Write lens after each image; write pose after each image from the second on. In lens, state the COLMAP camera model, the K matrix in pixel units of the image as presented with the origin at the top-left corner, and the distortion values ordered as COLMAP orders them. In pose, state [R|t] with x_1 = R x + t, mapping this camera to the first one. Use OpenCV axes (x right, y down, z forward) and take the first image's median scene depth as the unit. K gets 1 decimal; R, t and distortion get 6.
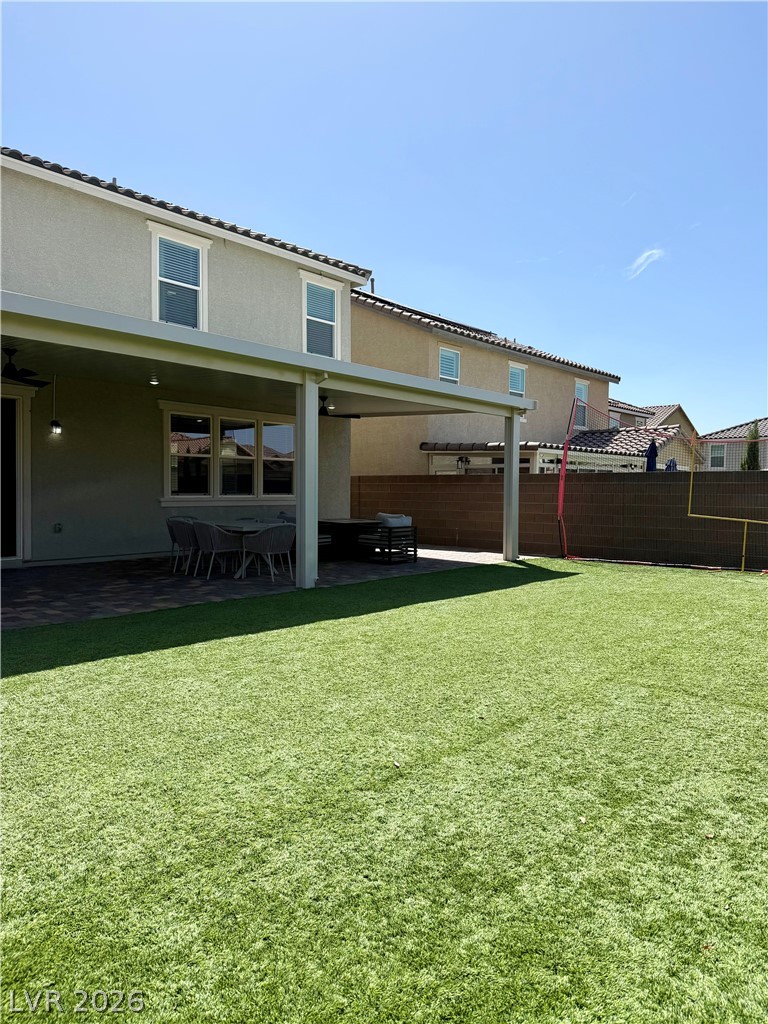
lens RADIAL K [[687.8, 0, 392.4], [0, 687.8, 513.3], [0, 0, 1]] dist [0.054162, -0.067186]
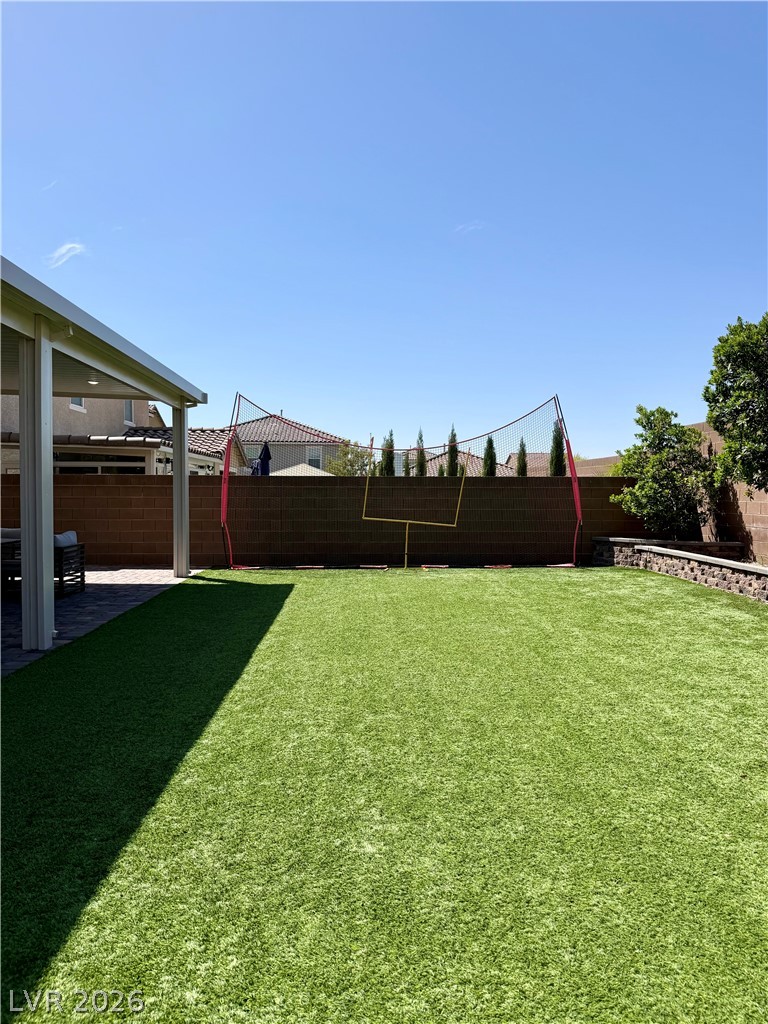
lens RADIAL K [[687.8, 0, 381.9], [0, 687.8, 514.7], [0, 0, 1]] dist [0.054162, -0.067186]
pose [[0.721205, -0.026130, 0.692229, -0.191999], [0.024053, 0.999630, 0.012673, -0.010549], [-0.692304, 0.007510, 0.721567, 0.168159]]
